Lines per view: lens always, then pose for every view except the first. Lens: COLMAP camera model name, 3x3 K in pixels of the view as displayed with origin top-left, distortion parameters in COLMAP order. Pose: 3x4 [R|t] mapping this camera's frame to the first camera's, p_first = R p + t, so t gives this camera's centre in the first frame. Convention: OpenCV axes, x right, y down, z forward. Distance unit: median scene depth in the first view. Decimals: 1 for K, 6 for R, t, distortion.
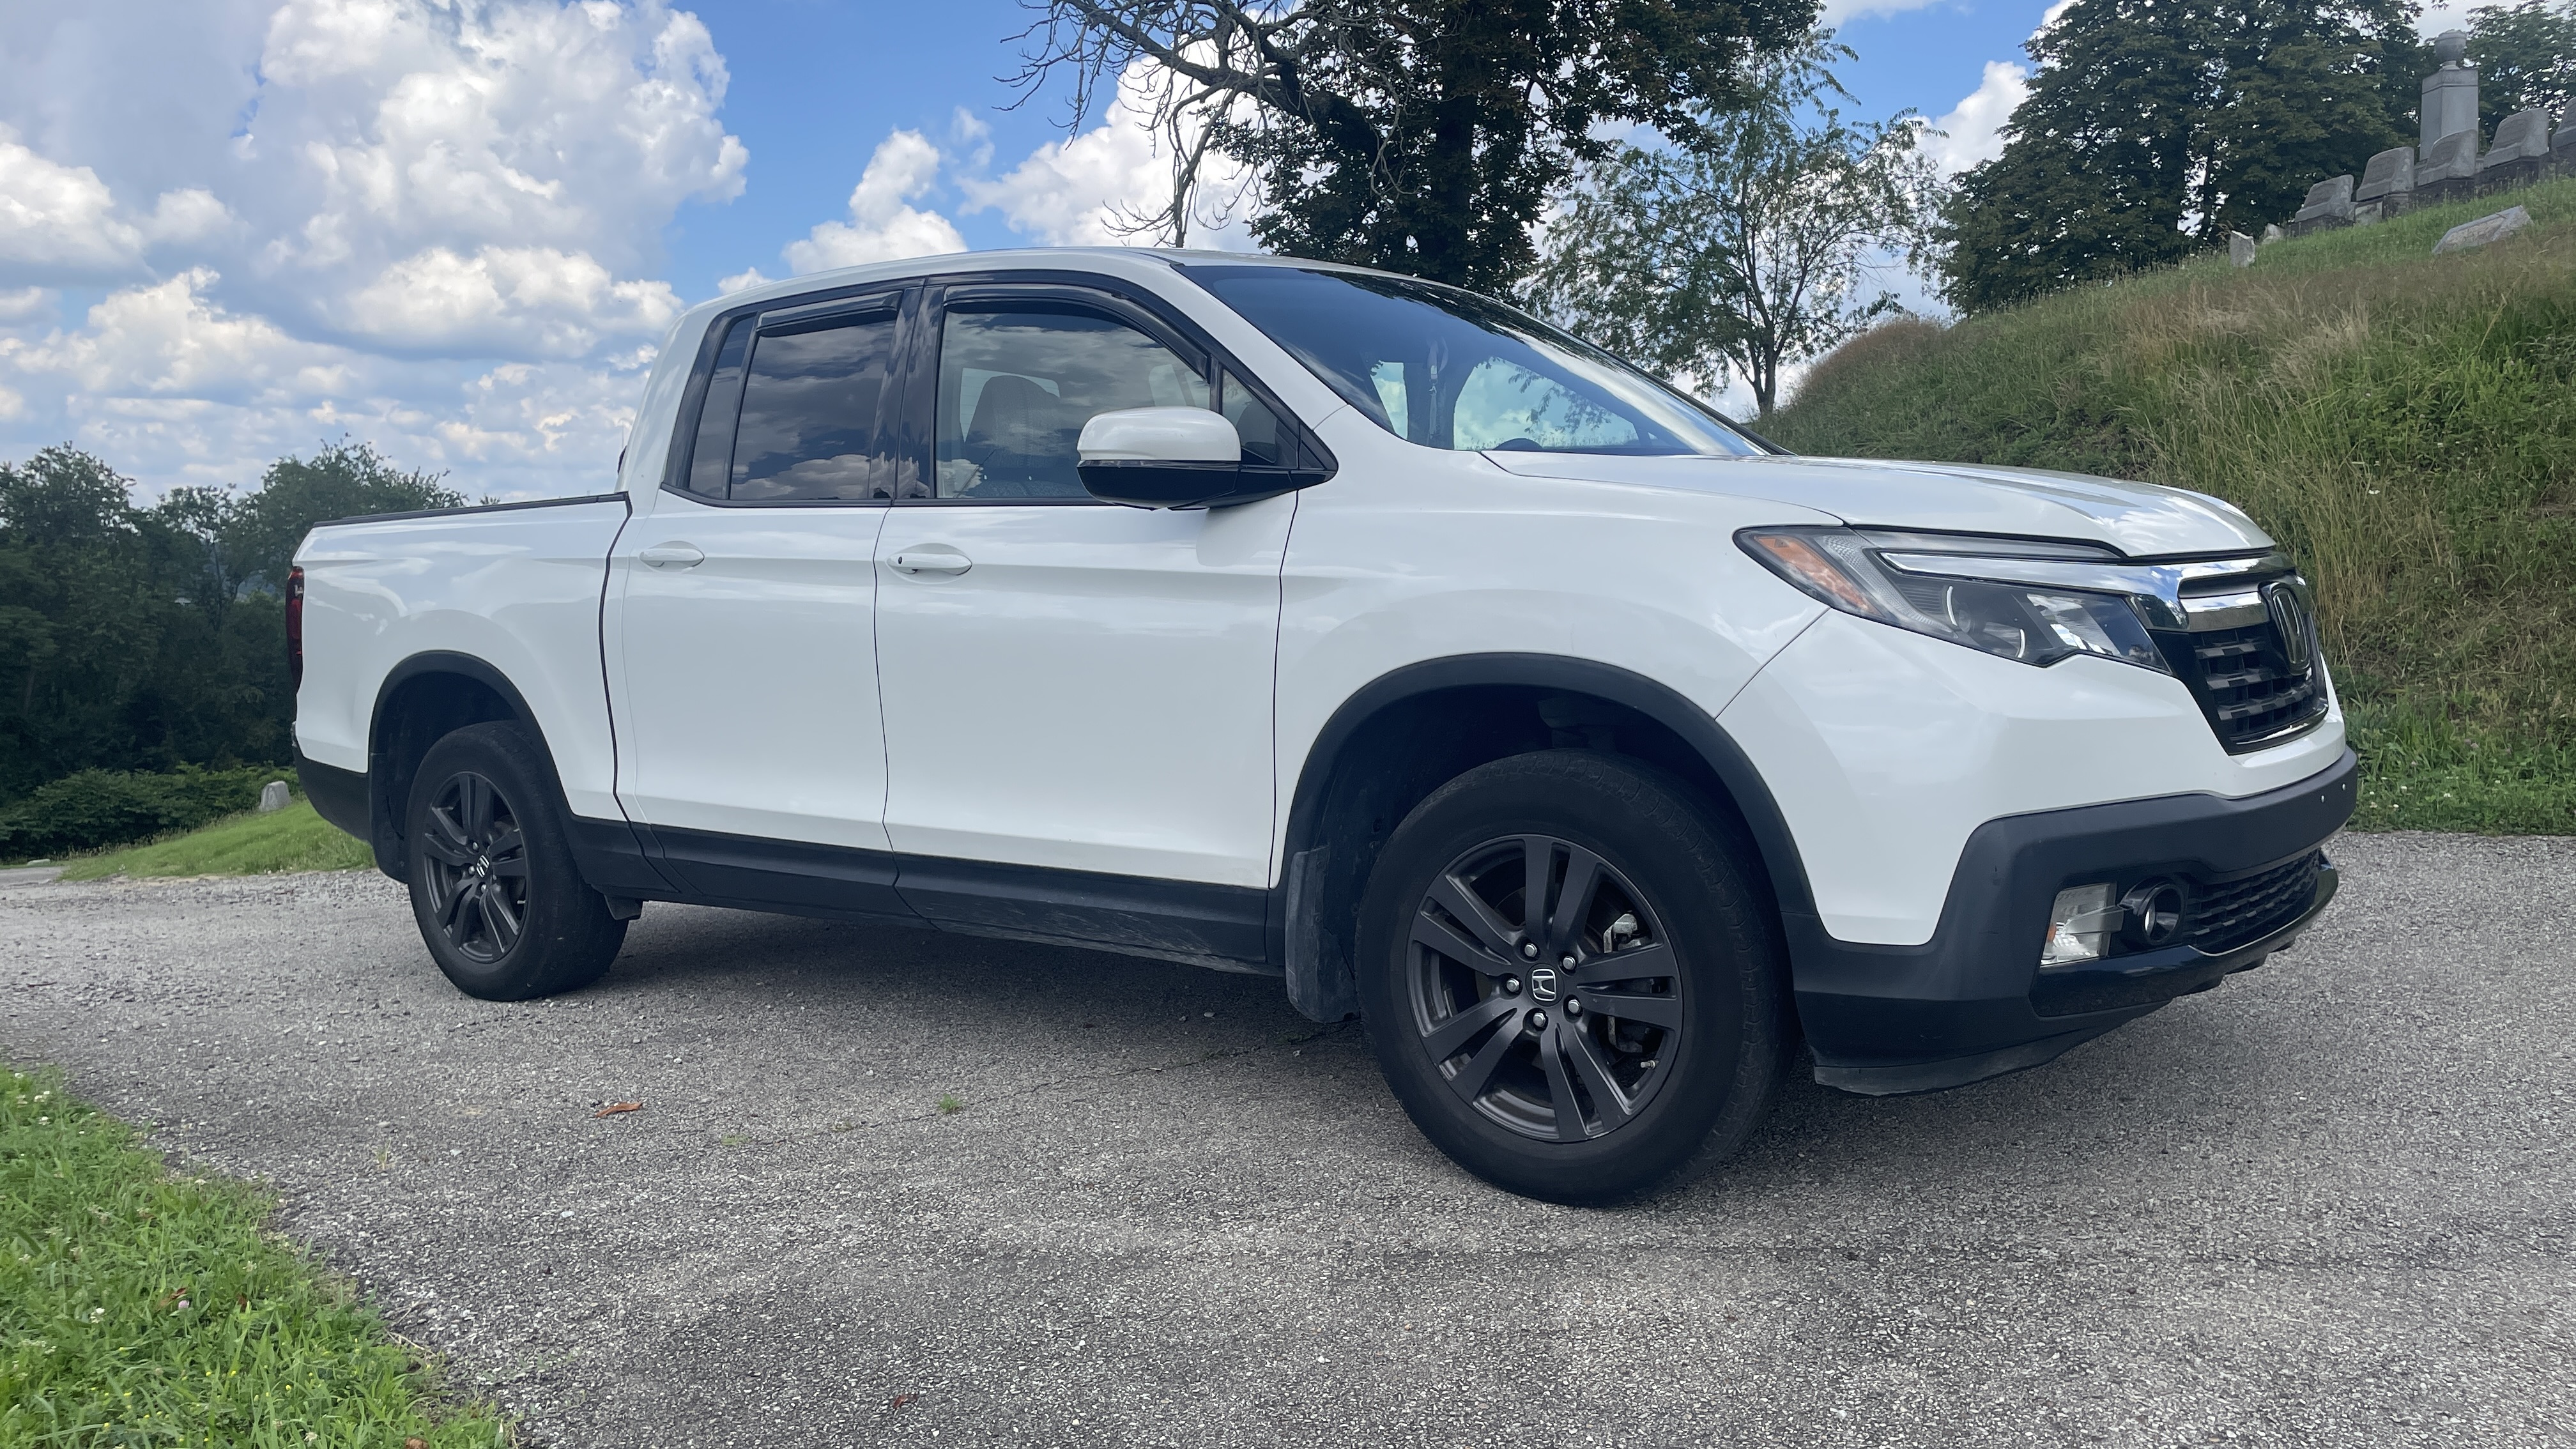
lens RADIAL K [[2015.4, 0, 1286.6], [0, 2015.4, 732.7], [0, 0, 1]] dist [0.008116, 0.001109]
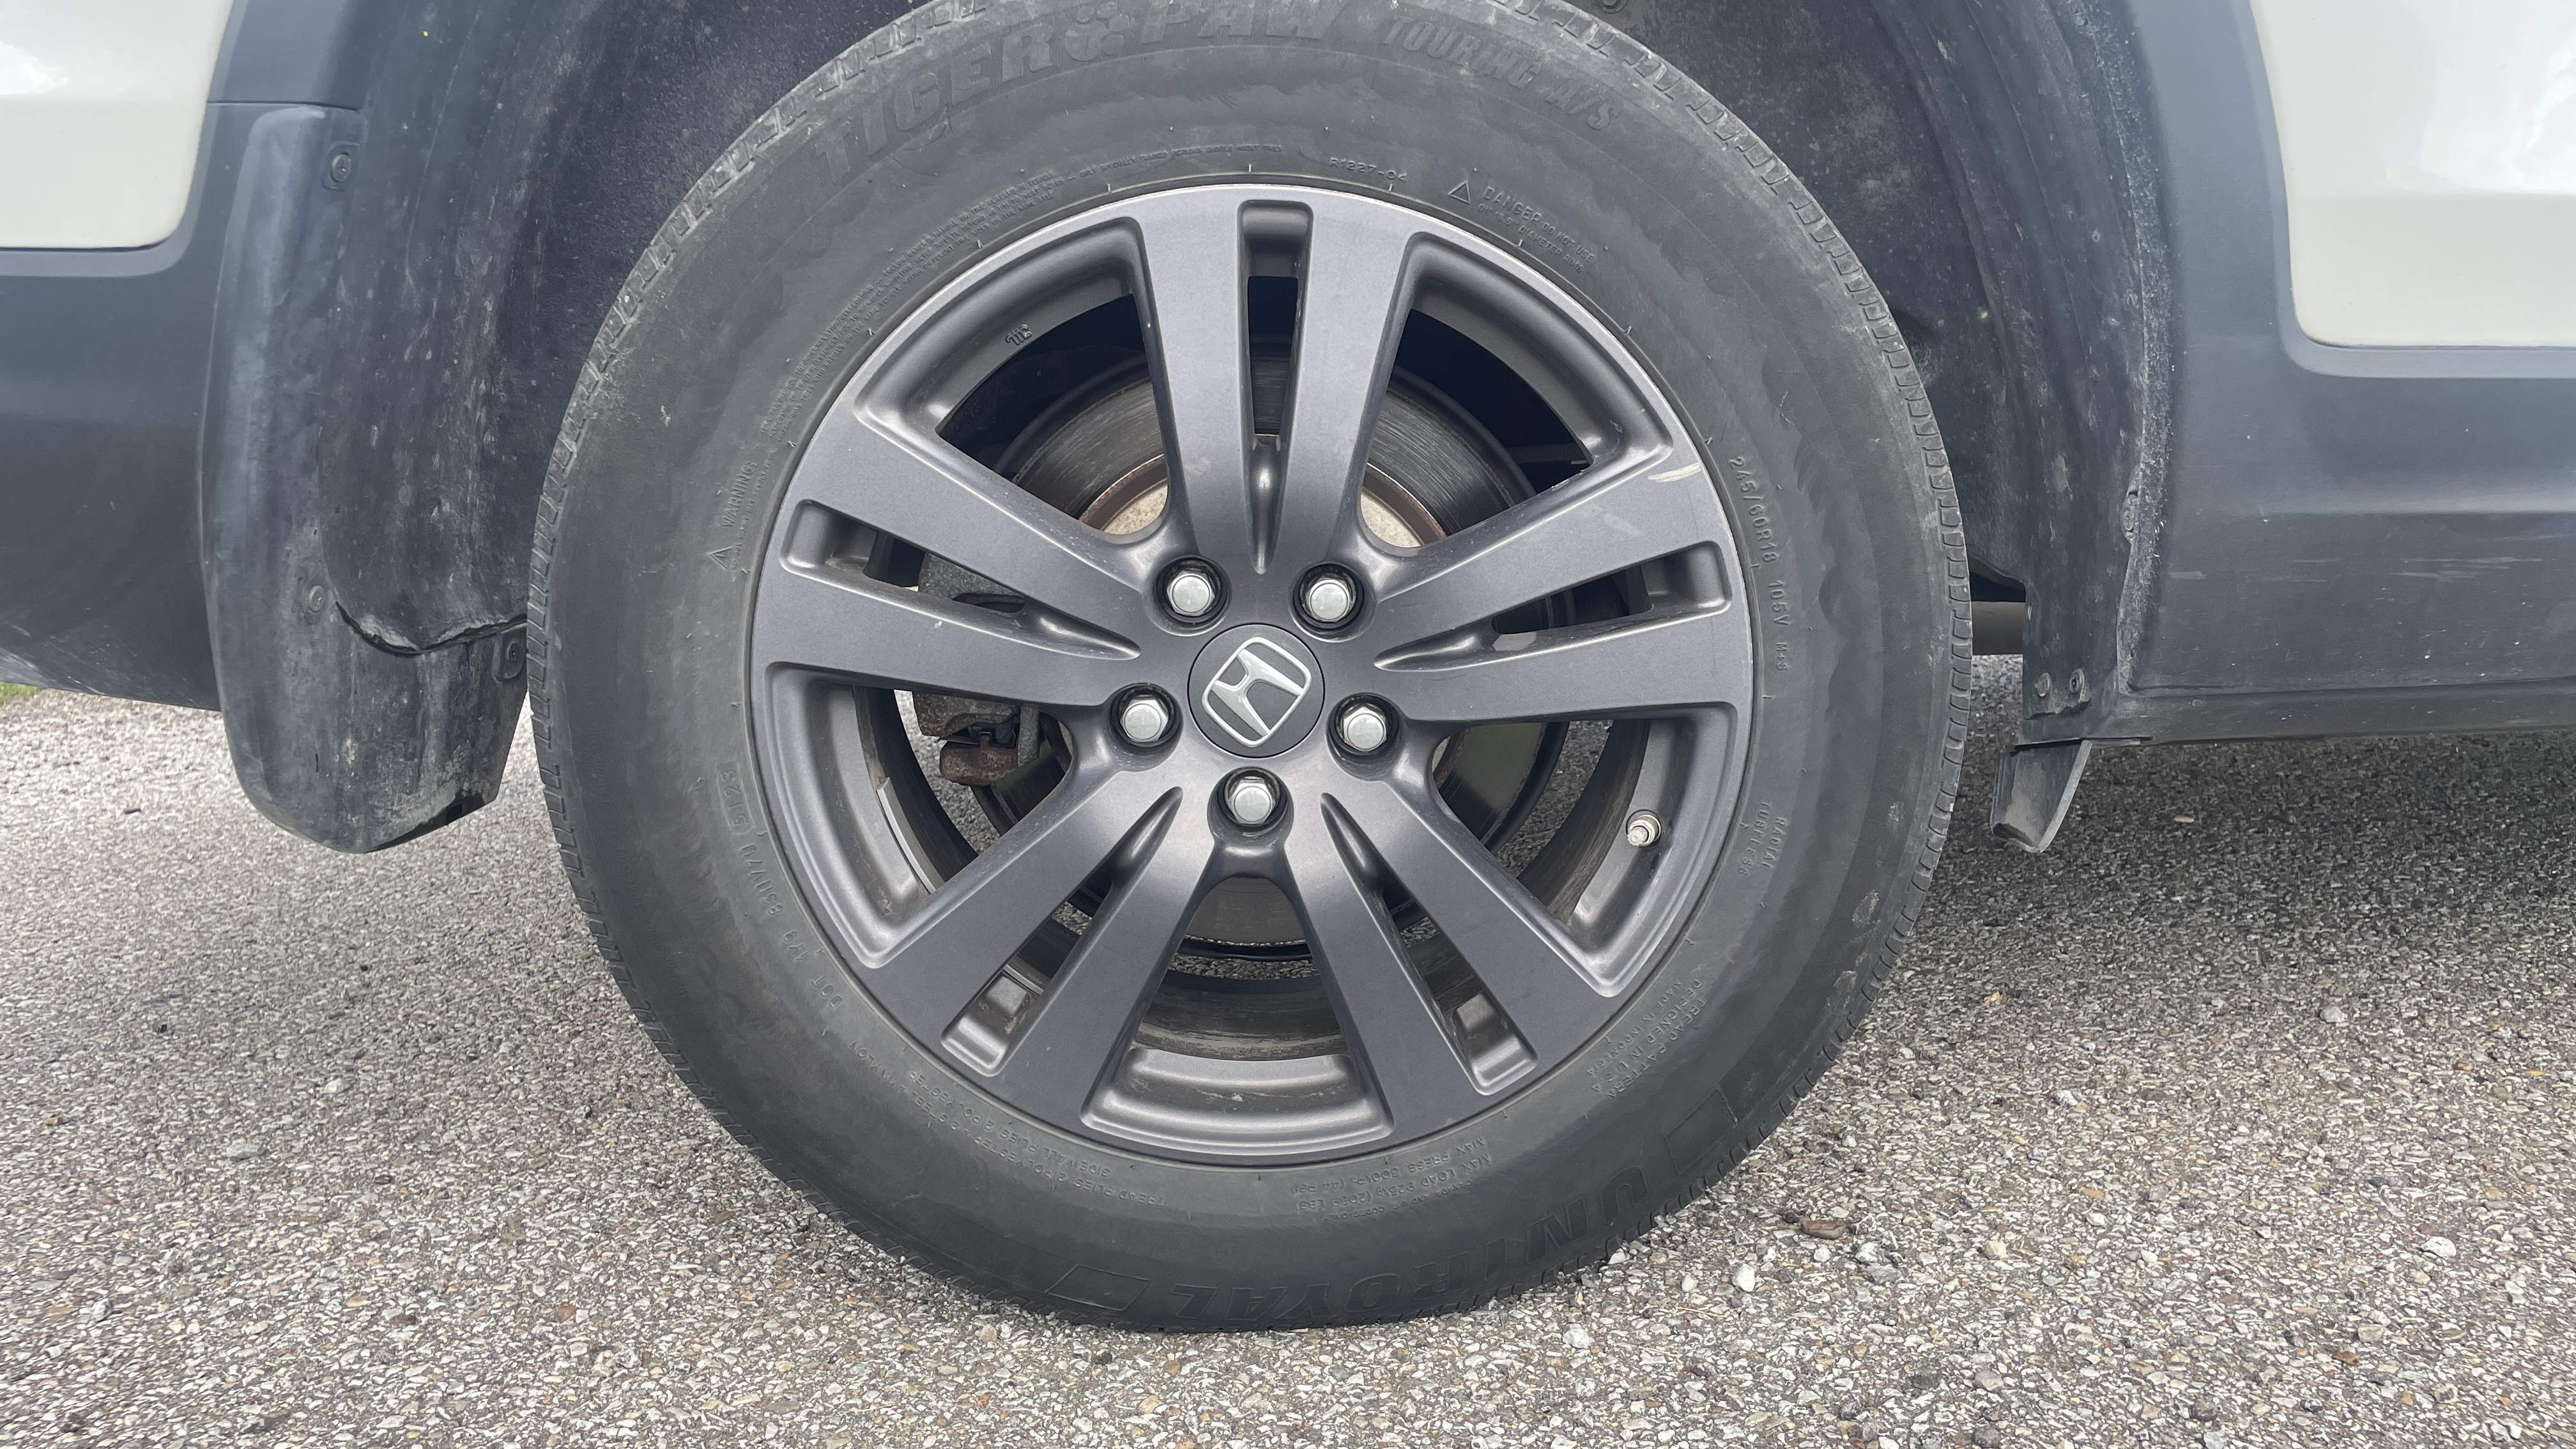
lens RADIAL K [[2015.4, 0, 1286.6], [0, 2015.4, 720.1], [0, 0, 1]] dist [0.008116, 0.001109]
pose [[0.763801, -0.242087, 0.598332, -0.057687], [0.185770, 0.970225, 0.155411, 0.081227], [-0.618140, -0.007551, 0.786032, 0.747432]]
